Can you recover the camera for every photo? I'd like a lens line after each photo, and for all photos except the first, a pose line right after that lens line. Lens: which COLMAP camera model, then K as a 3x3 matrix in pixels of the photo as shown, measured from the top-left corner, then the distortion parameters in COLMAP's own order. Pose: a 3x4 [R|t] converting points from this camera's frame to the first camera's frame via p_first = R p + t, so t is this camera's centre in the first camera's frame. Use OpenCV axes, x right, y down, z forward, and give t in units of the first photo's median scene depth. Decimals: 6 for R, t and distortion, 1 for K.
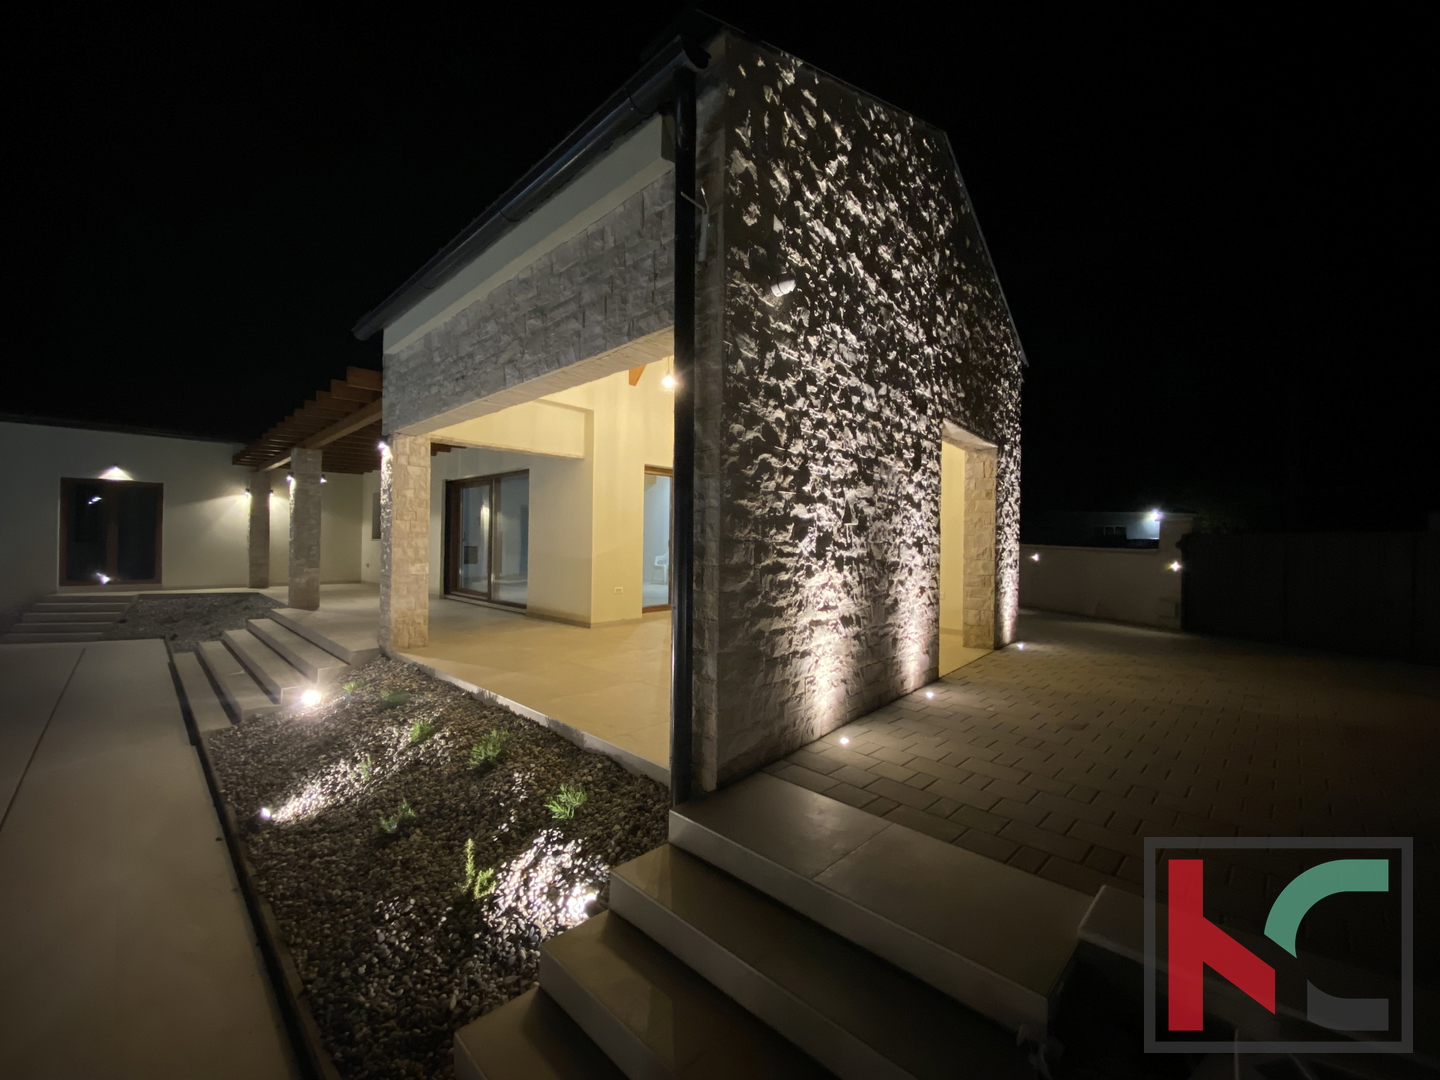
lens RADIAL K [[577.1, 0, 720.0], [0, 577.1, 540.0], [0, 0, 1]] dist [0.023519, -0.023176]
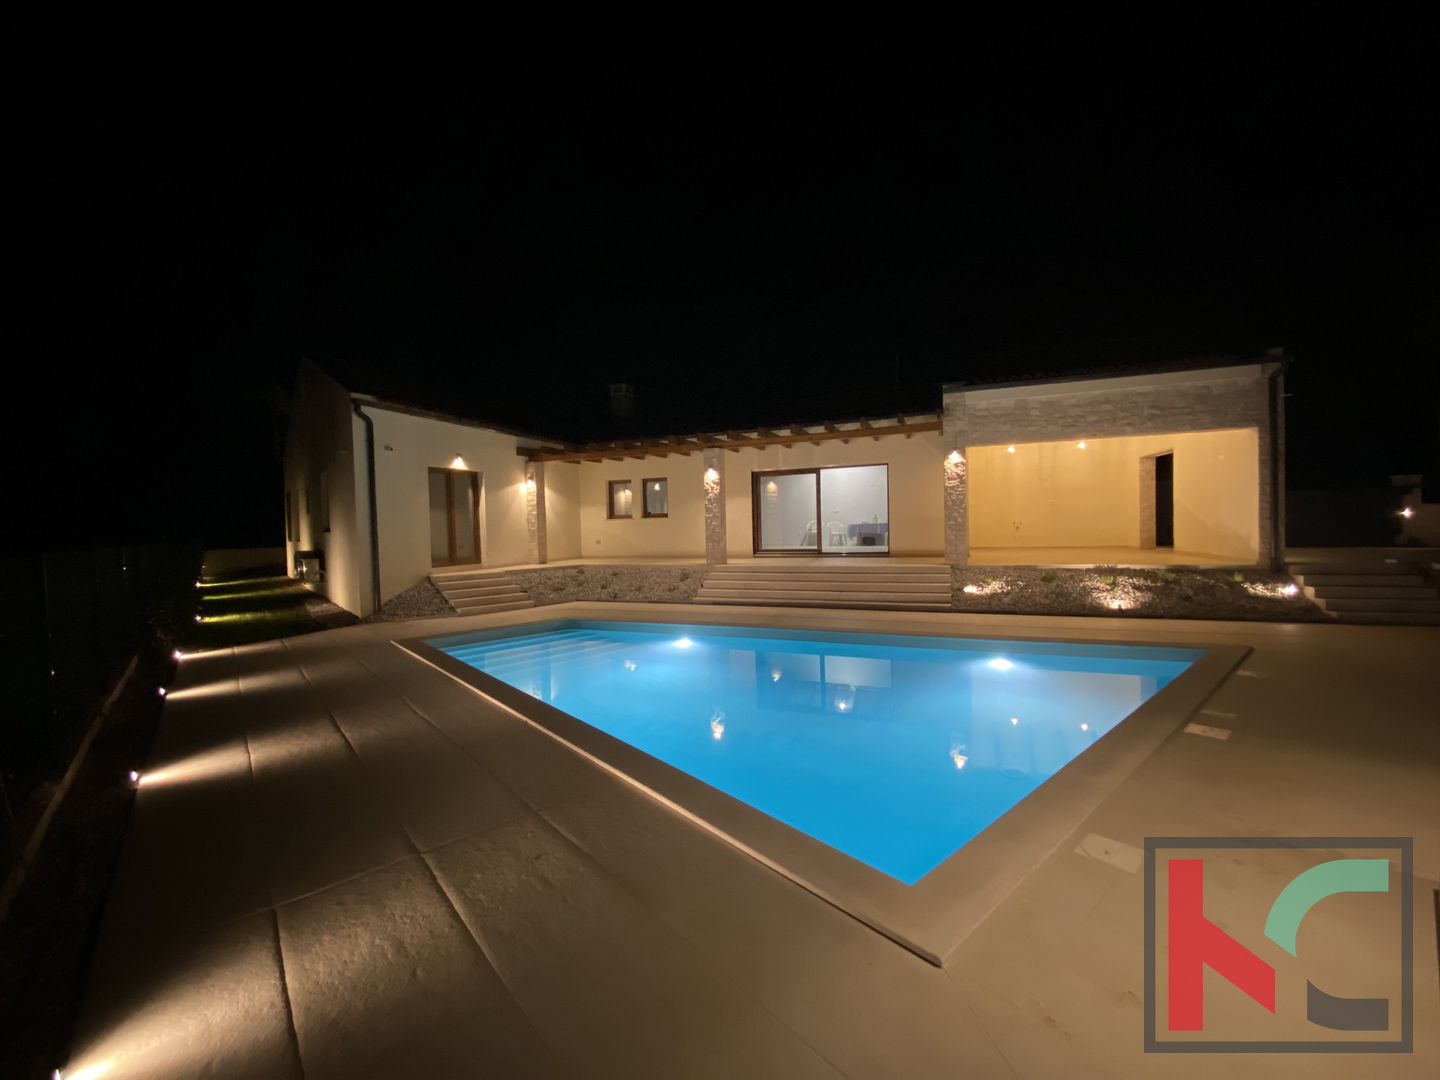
lens RADIAL K [[577.1, 0, 720.0], [0, 577.1, 540.0], [0, 0, 1]] dist [0.023519, -0.023176]
pose [[0.919831, -0.047707, 0.389404, -1.975970], [0.036950, 0.998701, 0.035073, 0.017181], [-0.390572, -0.017872, 0.920399, -0.387275]]
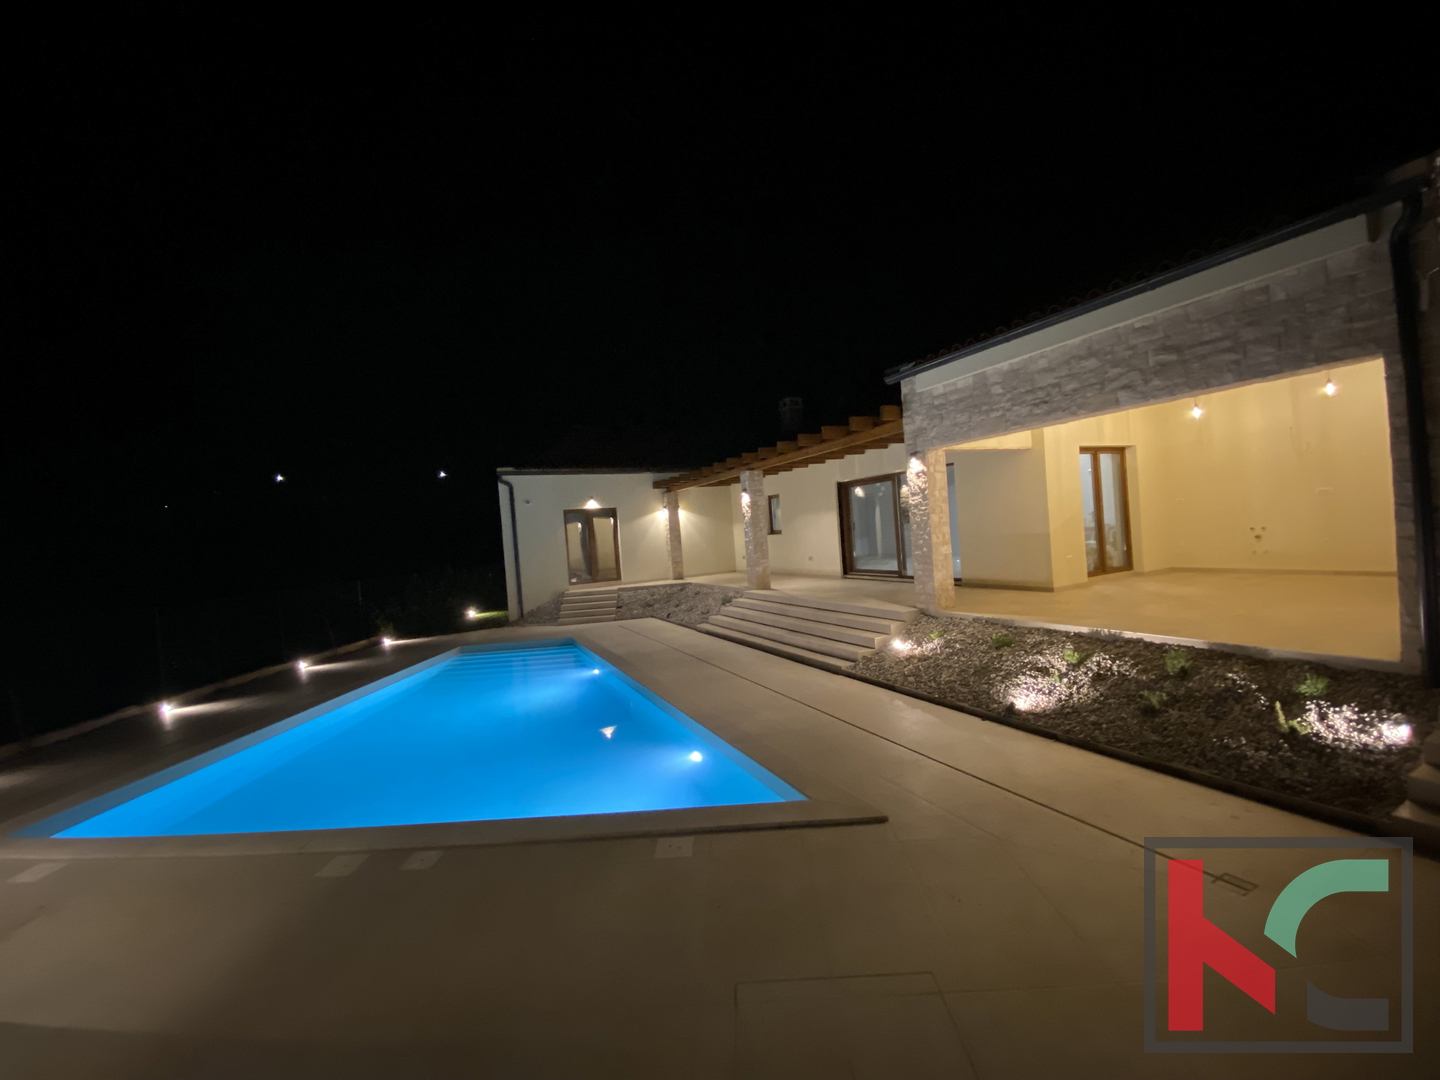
lens RADIAL K [[577.1, 0, 720.0], [0, 577.1, 540.0], [0, 0, 1]] dist [0.023519, -0.023176]
pose [[0.938864, -0.079890, -0.334892, -0.566718], [0.089749, 0.995865, 0.014042, -0.037169], [0.332386, -0.043240, 0.942152, -0.426139]]
